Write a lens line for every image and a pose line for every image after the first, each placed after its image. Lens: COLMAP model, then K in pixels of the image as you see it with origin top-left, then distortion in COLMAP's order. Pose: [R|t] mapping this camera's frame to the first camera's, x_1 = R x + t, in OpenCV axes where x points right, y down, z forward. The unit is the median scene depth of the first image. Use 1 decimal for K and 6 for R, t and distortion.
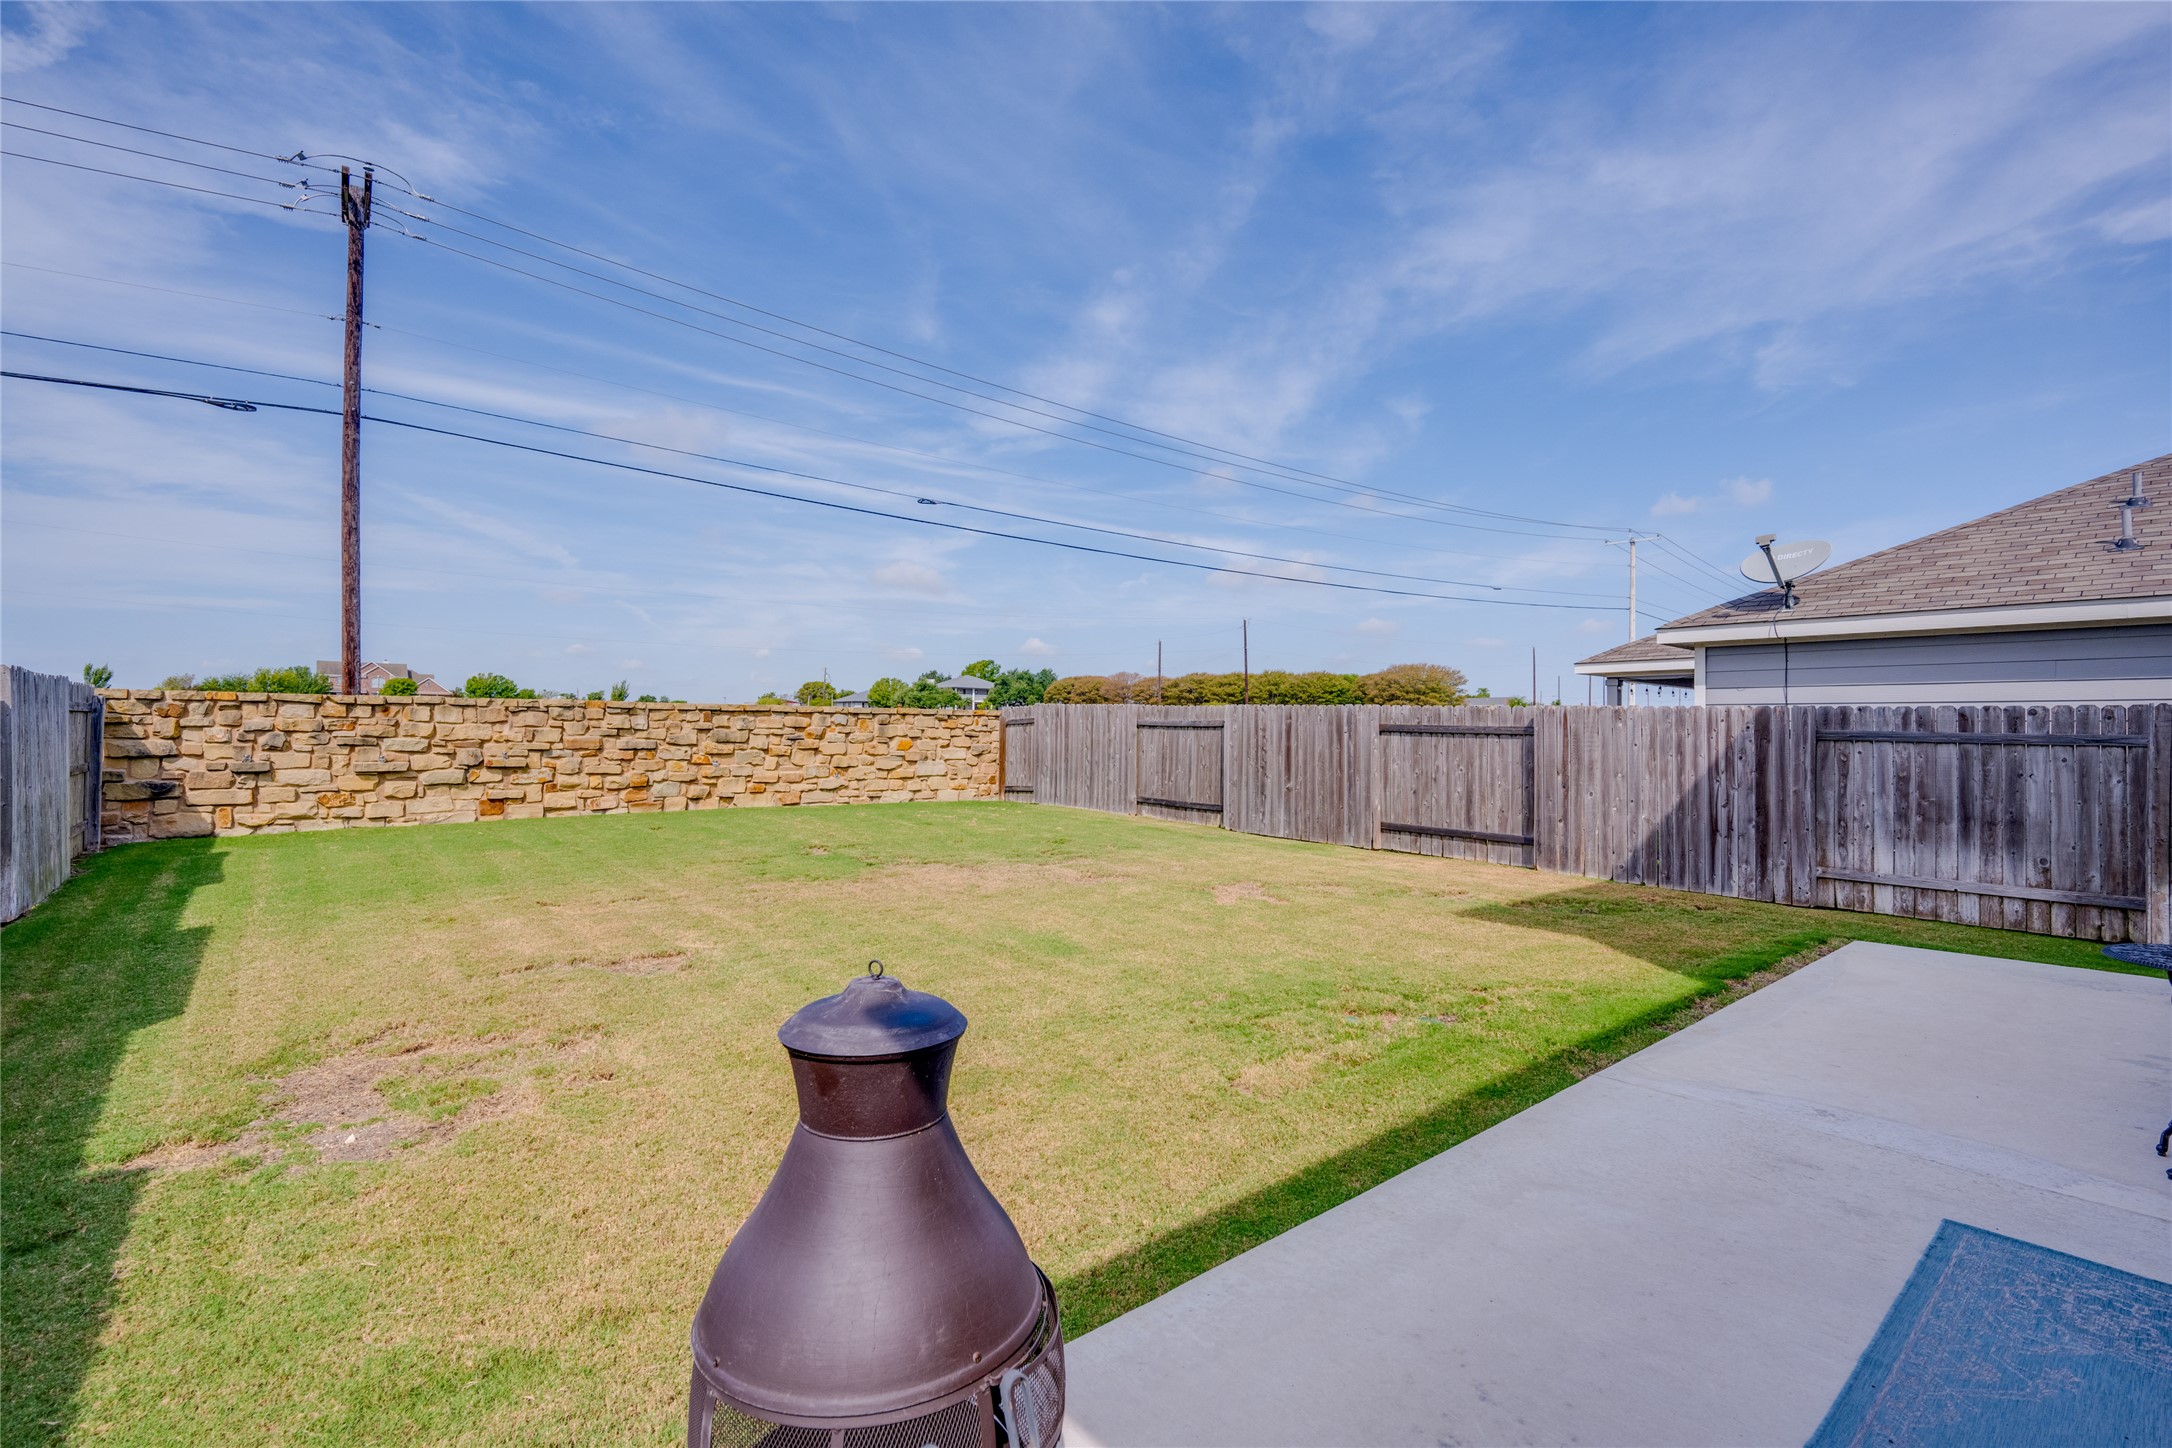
lens RADIAL K [[978.0, 0, 1093.9], [0, 978.0, 726.0], [0, 0, 1]] dist [-0.005517, -0.000102]
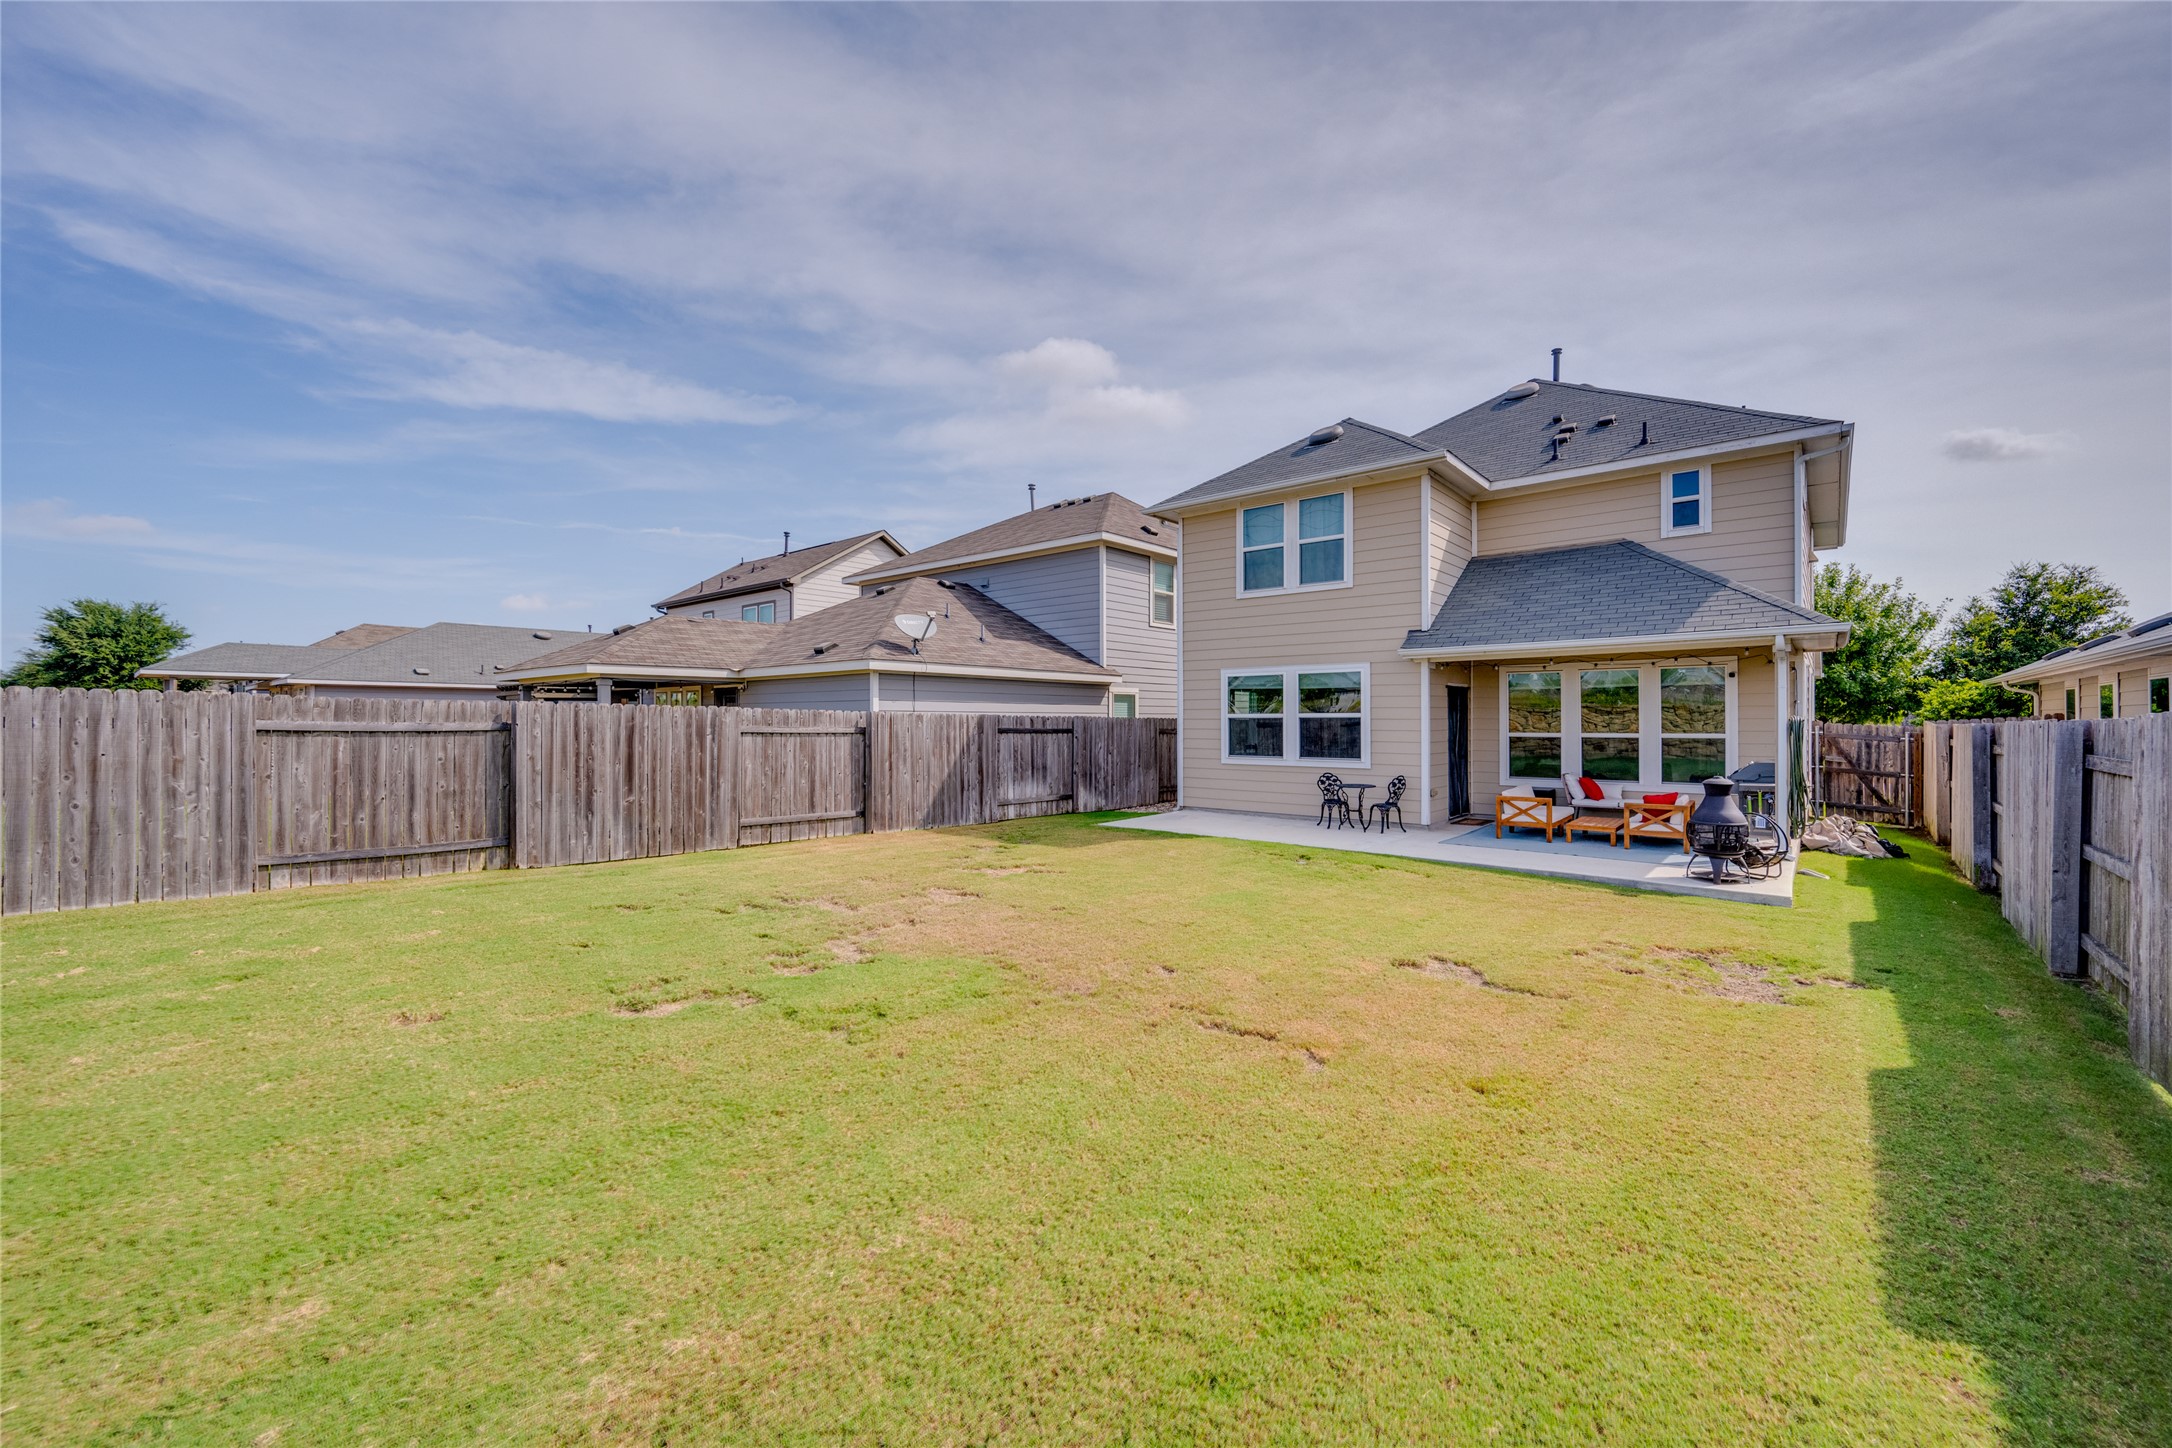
lens RADIAL K [[897.9, 0, 1073.3], [0, 897.9, 712.4], [0, 0, 1]] dist [0.002310, -0.001176]
pose [[-0.169471, -0.003193, 0.985530, -0.762404], [-0.008628, 0.999961, 0.001756, -0.022673], [-0.985497, -0.008206, -0.169492, 0.876669]]
